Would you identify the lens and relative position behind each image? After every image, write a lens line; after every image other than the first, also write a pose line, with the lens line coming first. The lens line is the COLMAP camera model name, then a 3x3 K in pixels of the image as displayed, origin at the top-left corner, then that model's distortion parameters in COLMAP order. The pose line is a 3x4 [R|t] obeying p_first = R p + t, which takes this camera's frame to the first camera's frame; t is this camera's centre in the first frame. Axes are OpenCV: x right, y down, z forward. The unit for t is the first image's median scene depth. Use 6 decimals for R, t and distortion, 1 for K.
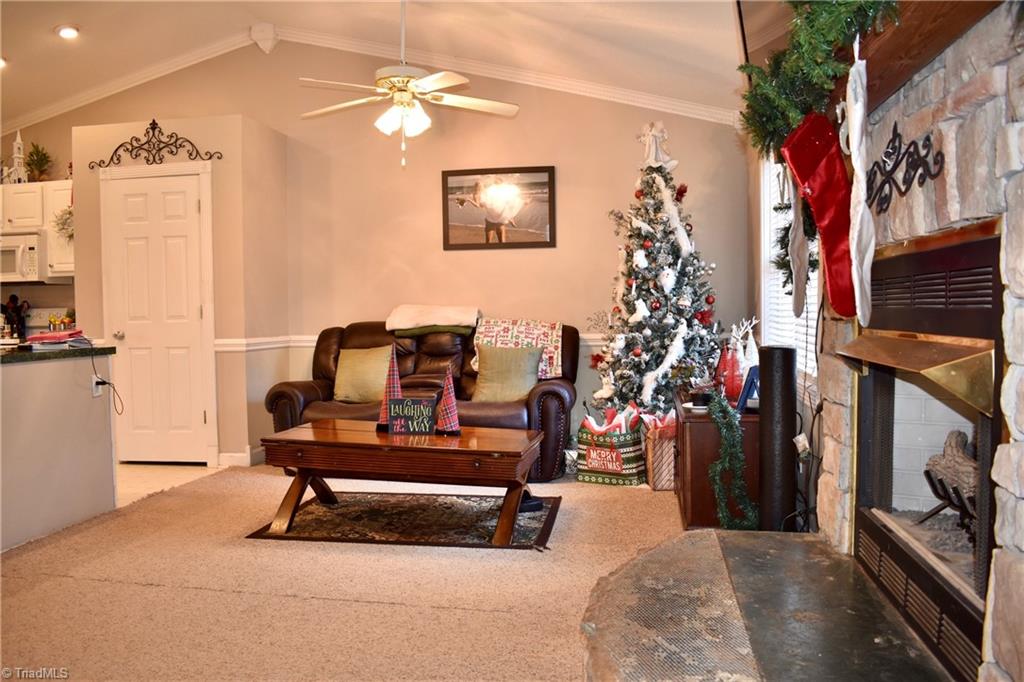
lens RADIAL K [[797.8, 0, 518.5], [0, 797.8, 343.9], [0, 0, 1]] dist [-0.096397, 0.014967]
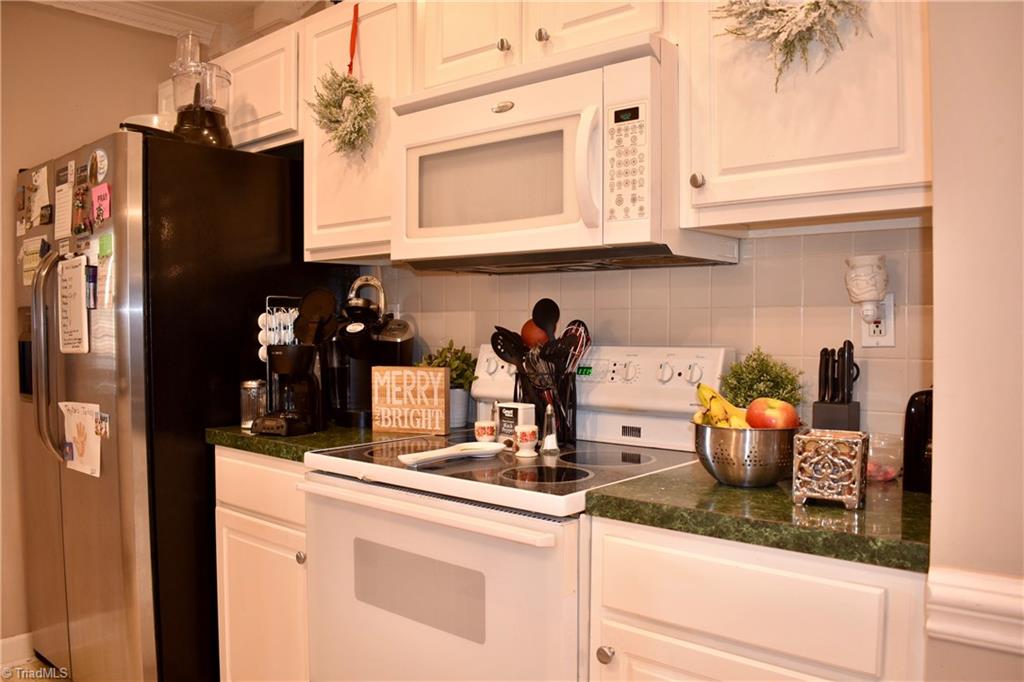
lens RADIAL K [[797.8, 0, 518.5], [0, 797.8, 343.9], [0, 0, 1]] dist [-0.096397, 0.014967]
pose [[0.854661, 0.022045, -0.518718, -0.576662], [-0.028779, 0.999574, -0.004937, -0.051326], [0.518388, 0.019147, 0.854931, 0.831623]]
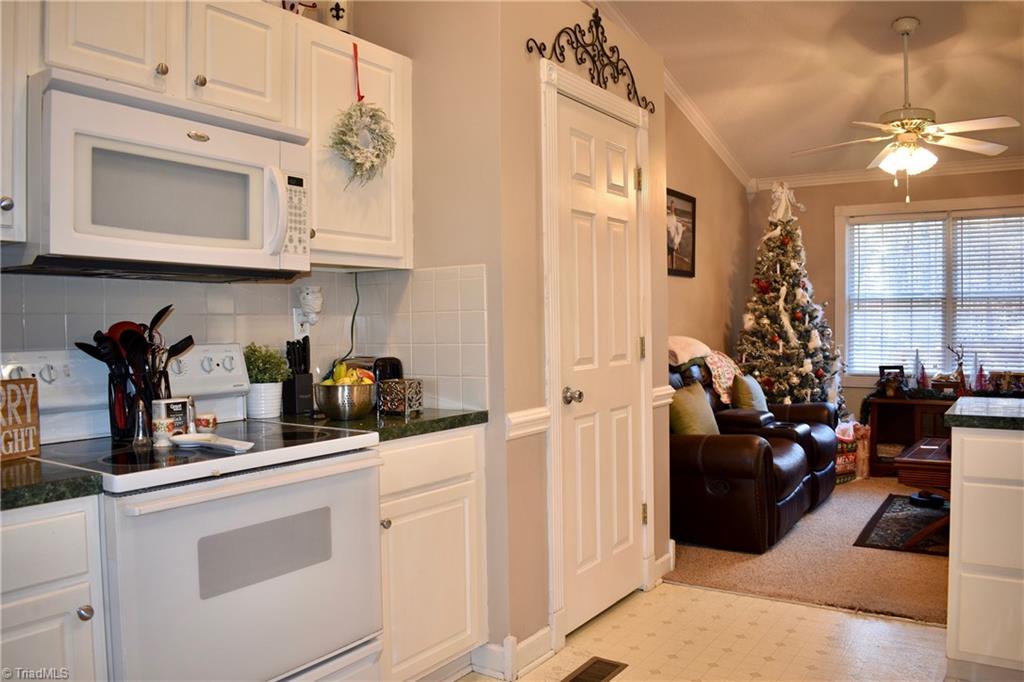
lens RADIAL K [[797.8, 0, 518.5], [0, 797.8, 343.9], [0, 0, 1]] dist [-0.096397, 0.014967]
pose [[0.416875, -0.015889, 0.908825, -1.014639], [0.041648, 0.999131, -0.001636, -0.046152], [-0.908009, 0.038533, 0.417174, 0.819532]]
